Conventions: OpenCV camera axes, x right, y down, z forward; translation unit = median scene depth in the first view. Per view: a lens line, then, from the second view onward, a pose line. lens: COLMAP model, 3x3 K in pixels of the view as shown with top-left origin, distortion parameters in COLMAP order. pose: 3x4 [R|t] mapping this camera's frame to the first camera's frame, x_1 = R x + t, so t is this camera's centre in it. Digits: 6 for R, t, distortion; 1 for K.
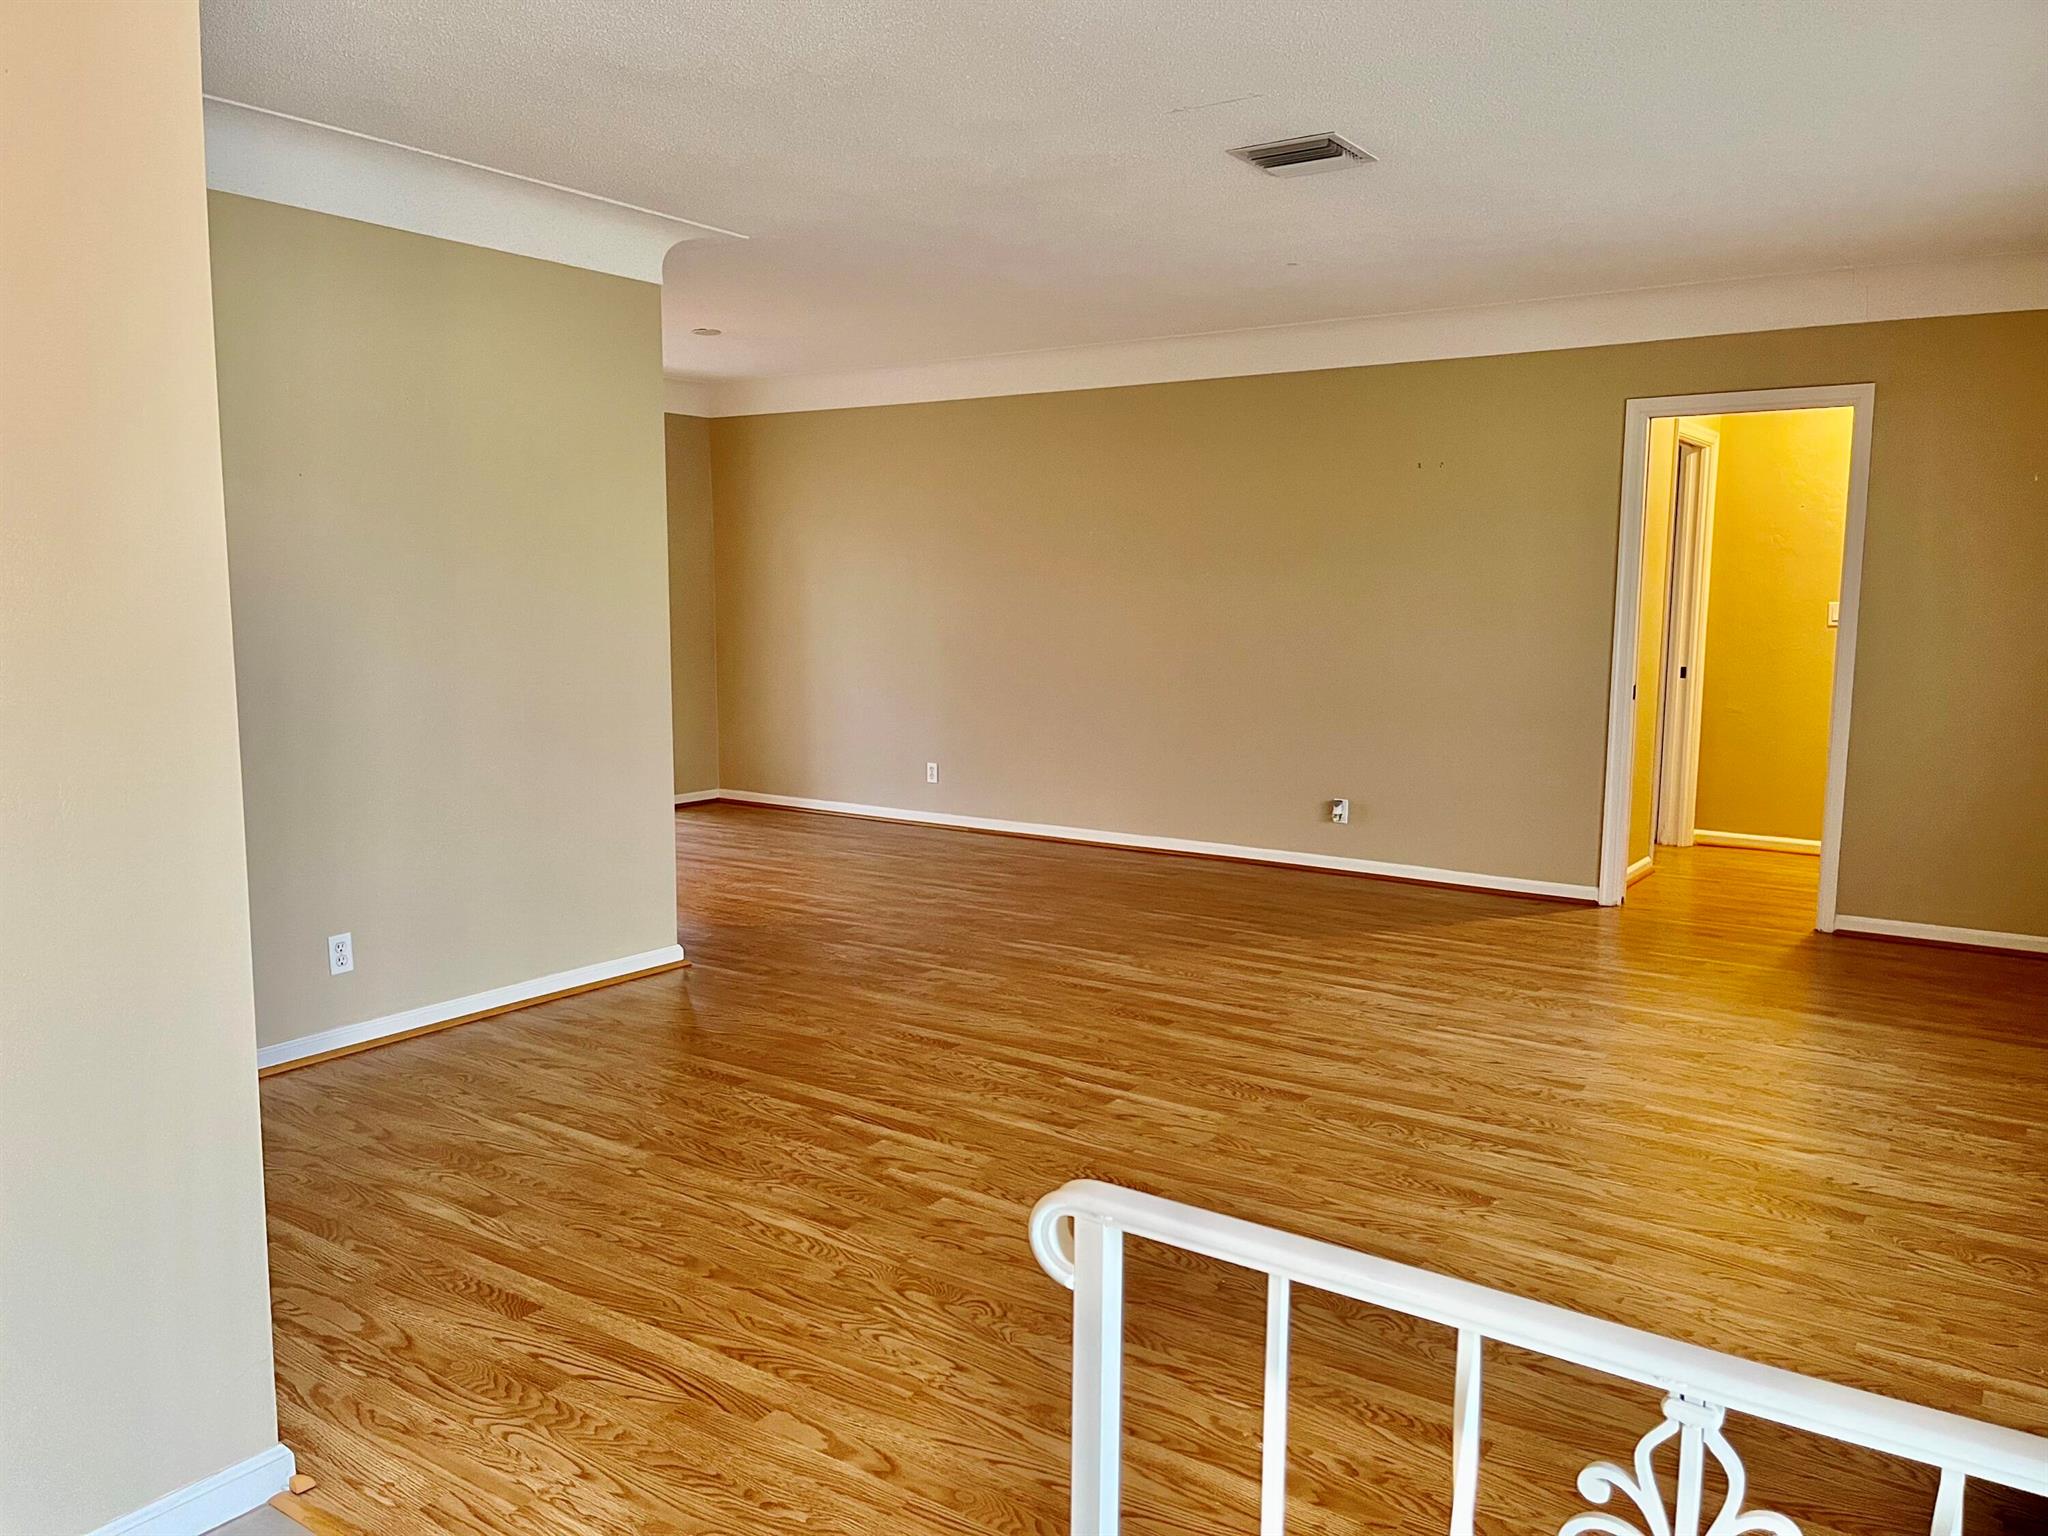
lens RADIAL K [[1540.3, 0, 1022.1], [0, 1540.3, 780.9], [0, 0, 1]] dist [0.068321, -0.086192]
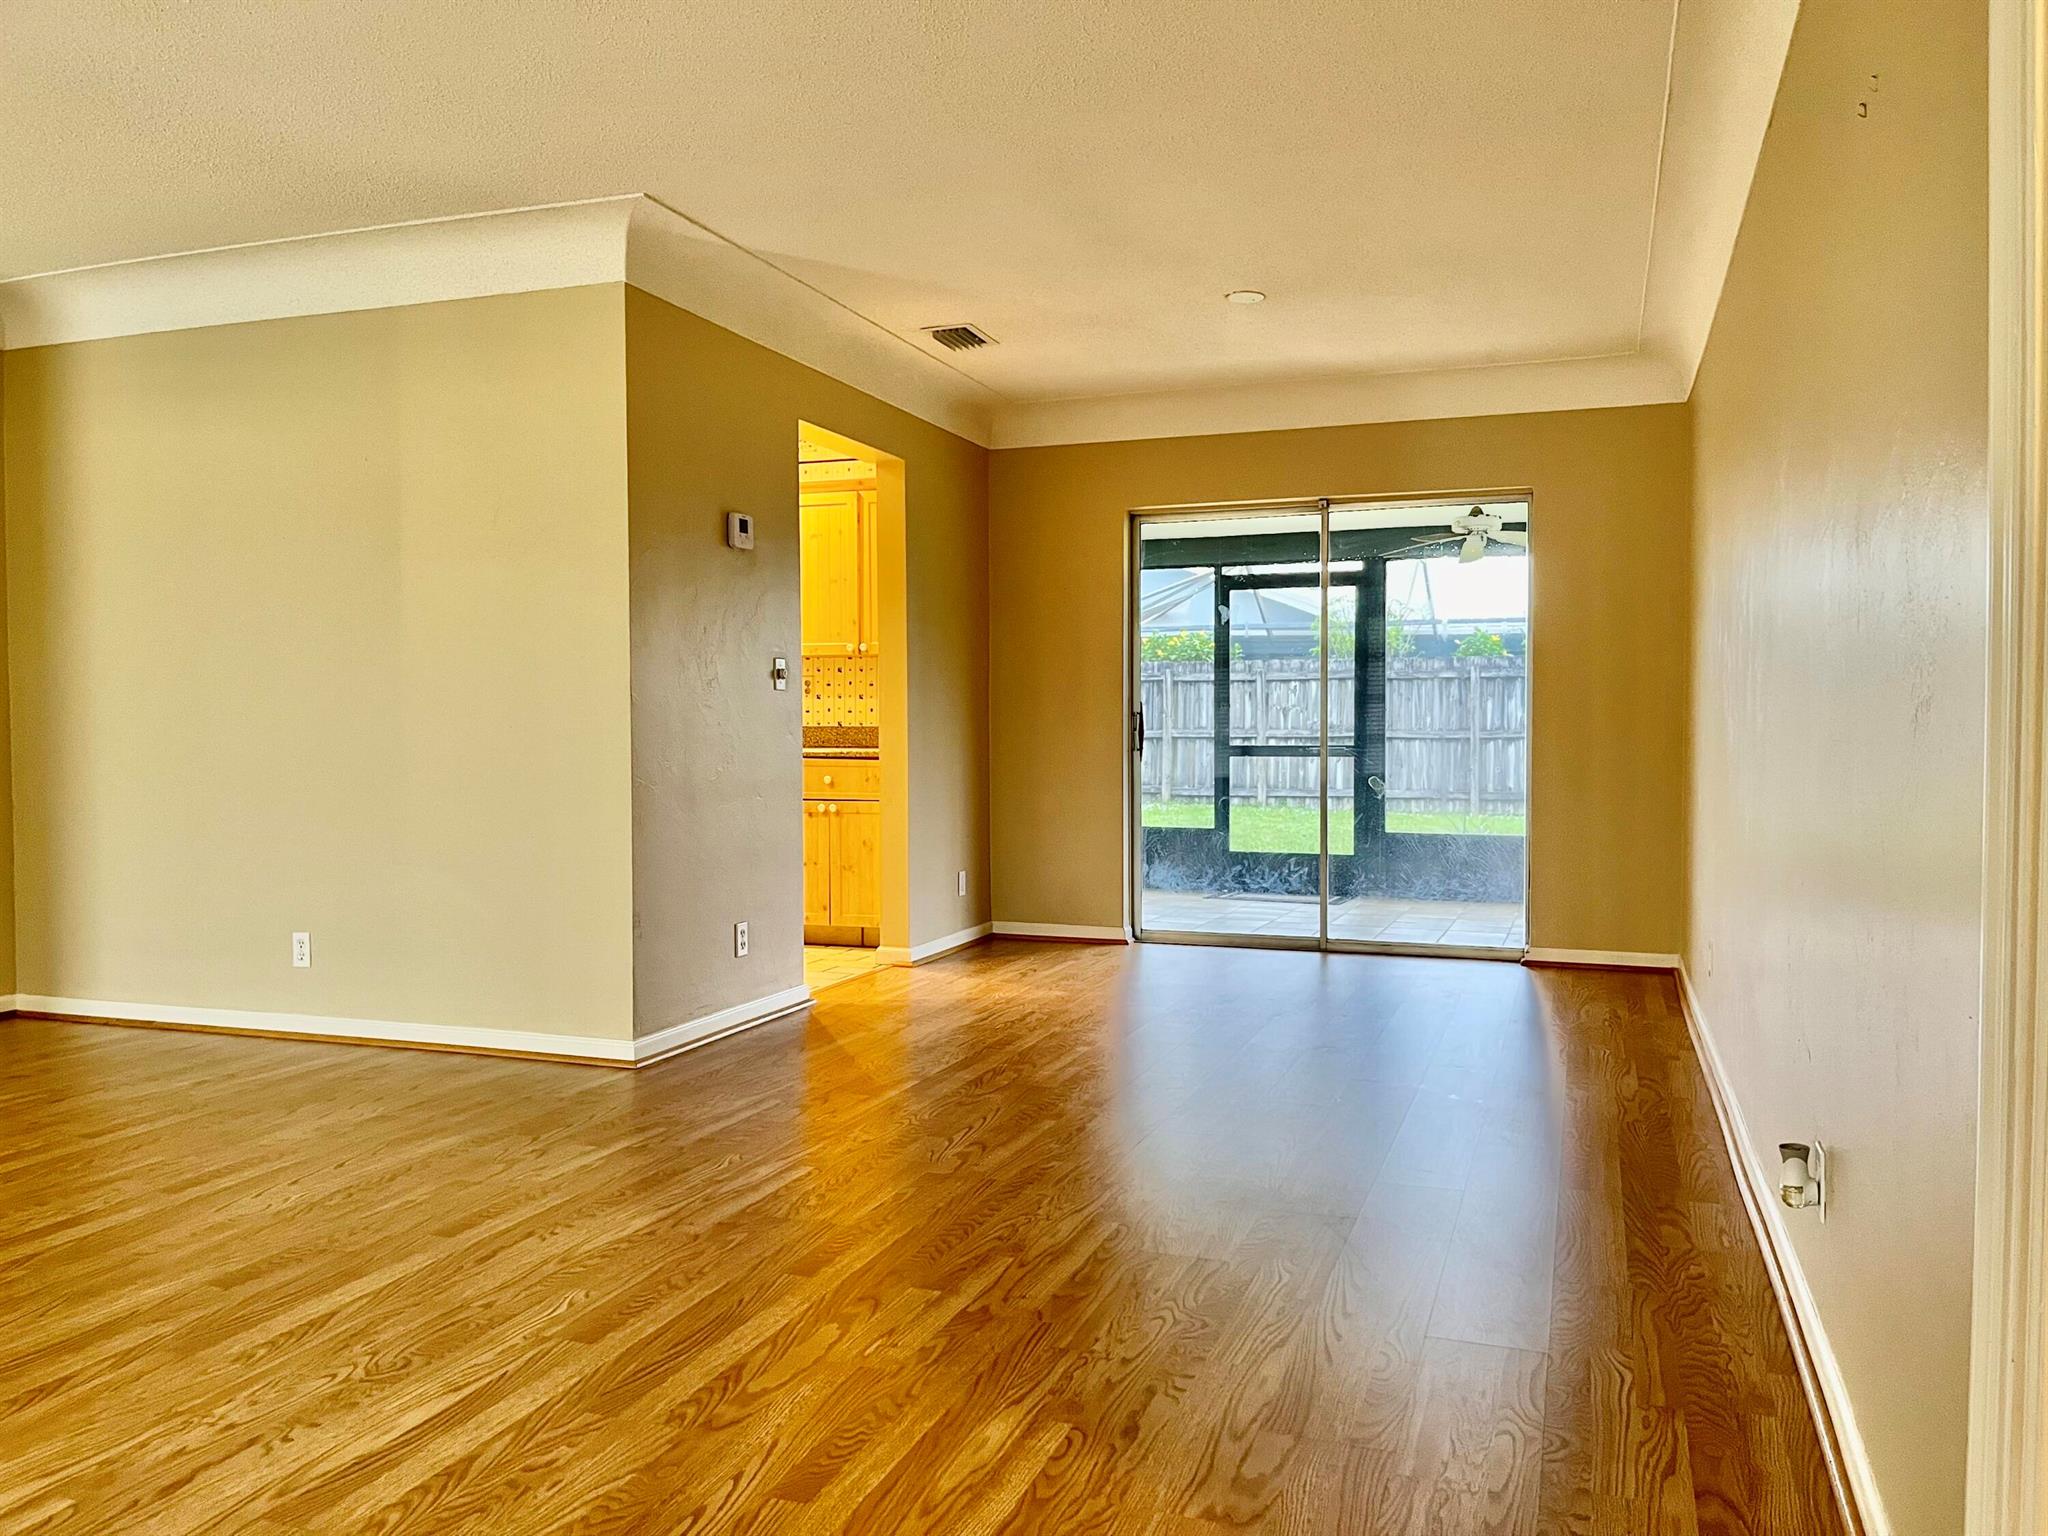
lens RADIAL K [[1540.3, 0, 1035.6], [0, 1540.3, 766.7], [0, 0, 1]] dist [0.068321, -0.086192]
pose [[0.259686, 0.022917, -0.965421, 0.859811], [-0.120049, 0.992730, -0.008726, -0.082442], [0.958202, 0.118164, 0.260549, 1.286555]]
